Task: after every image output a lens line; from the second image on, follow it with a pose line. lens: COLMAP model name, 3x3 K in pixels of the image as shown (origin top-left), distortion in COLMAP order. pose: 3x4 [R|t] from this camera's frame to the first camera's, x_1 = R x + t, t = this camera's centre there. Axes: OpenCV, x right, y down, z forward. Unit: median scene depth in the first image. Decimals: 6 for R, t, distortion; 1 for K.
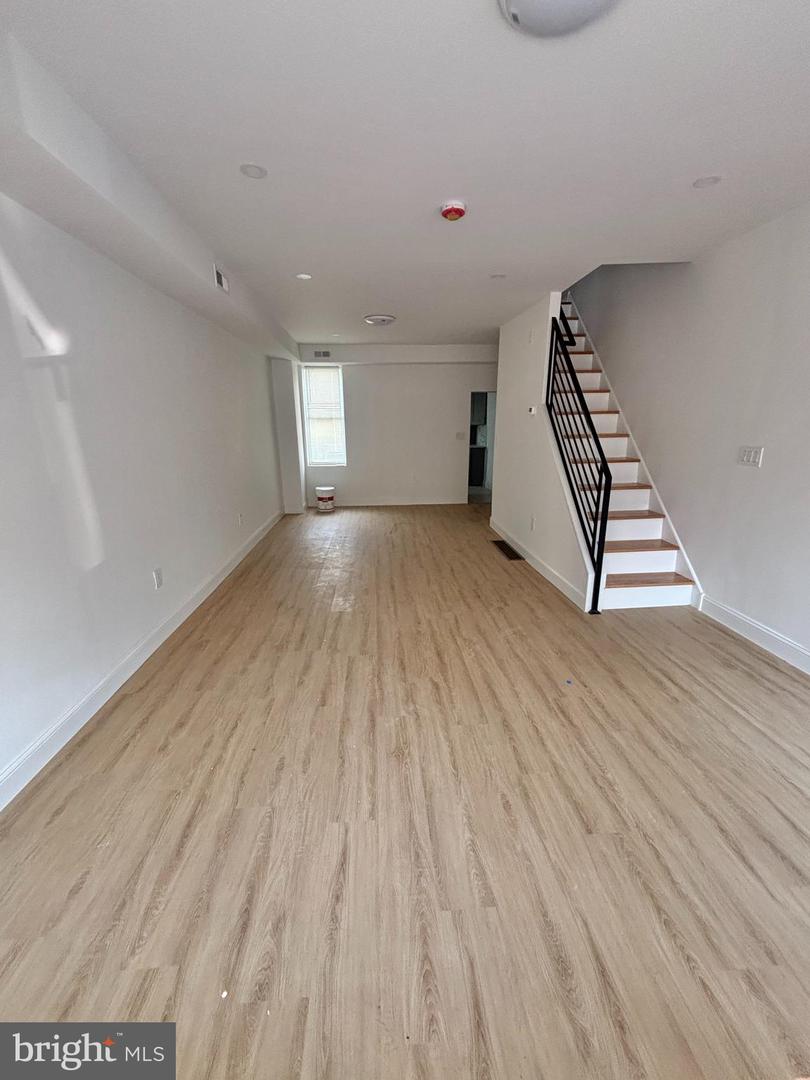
lens RADIAL K [[437.1, 0, 405.6], [0, 437.1, 538.1], [0, 0, 1]] dist [-0.002908, -0.000013]
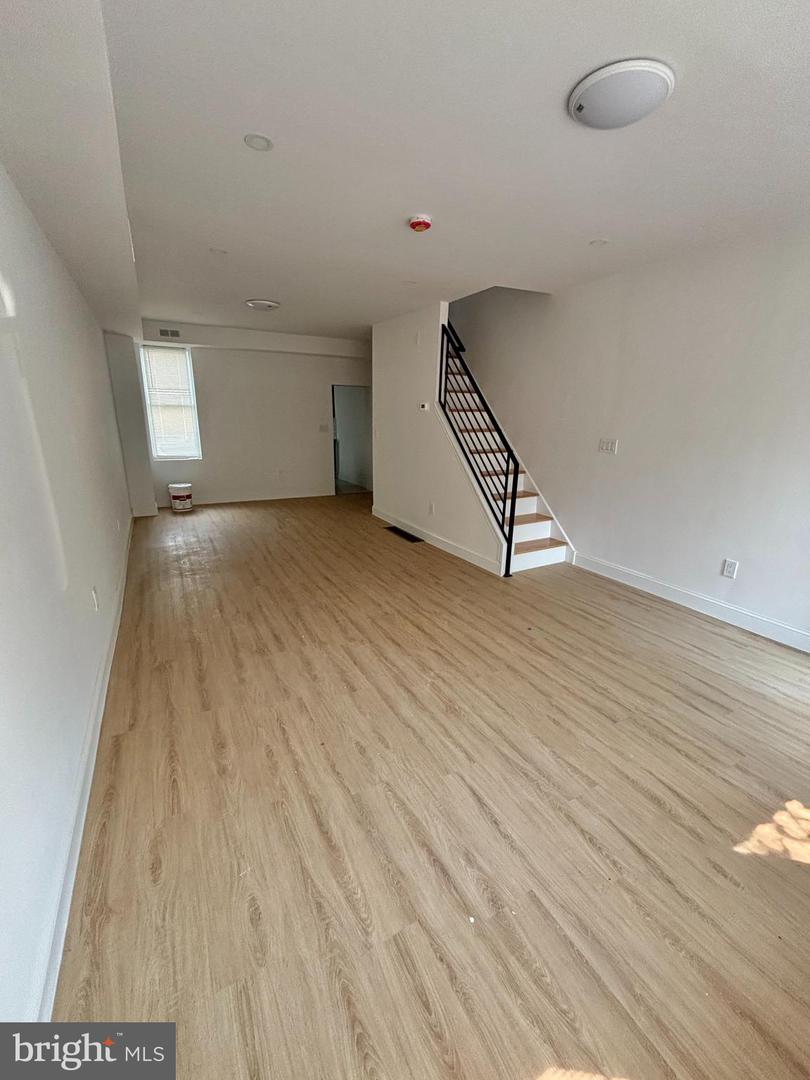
lens RADIAL K [[437.1, 0, 405.6], [0, 437.1, 538.1], [0, 0, 1]] dist [-0.002908, -0.000013]
pose [[0.907139, -0.090095, 0.411074, -0.435756], [0.083594, 0.995926, 0.033806, 0.000694], [-0.412445, 0.003697, 0.910975, 0.013296]]
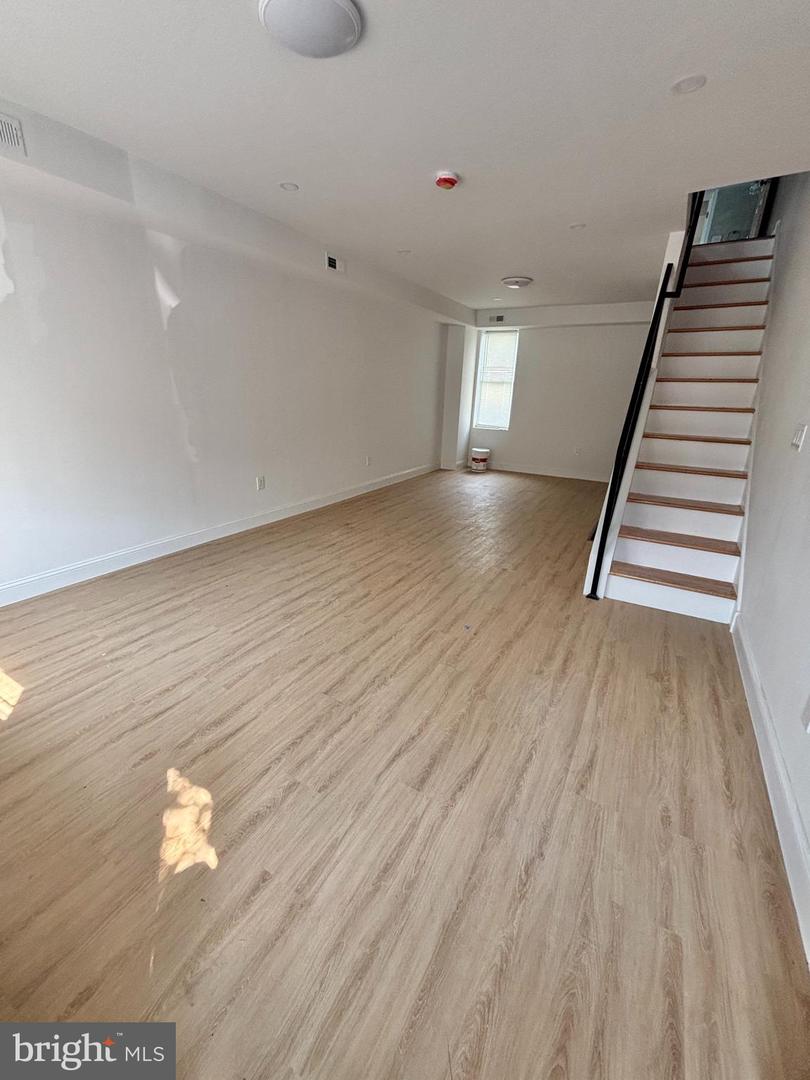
lens RADIAL K [[437.1, 0, 405.6], [0, 437.1, 538.1], [0, 0, 1]] dist [-0.002908, -0.000013]
pose [[0.828787, 0.214723, -0.516727, 0.759654], [-0.181441, 0.976674, 0.114834, 0.019813], [0.529331, -0.001418, 0.848414, 0.014248]]
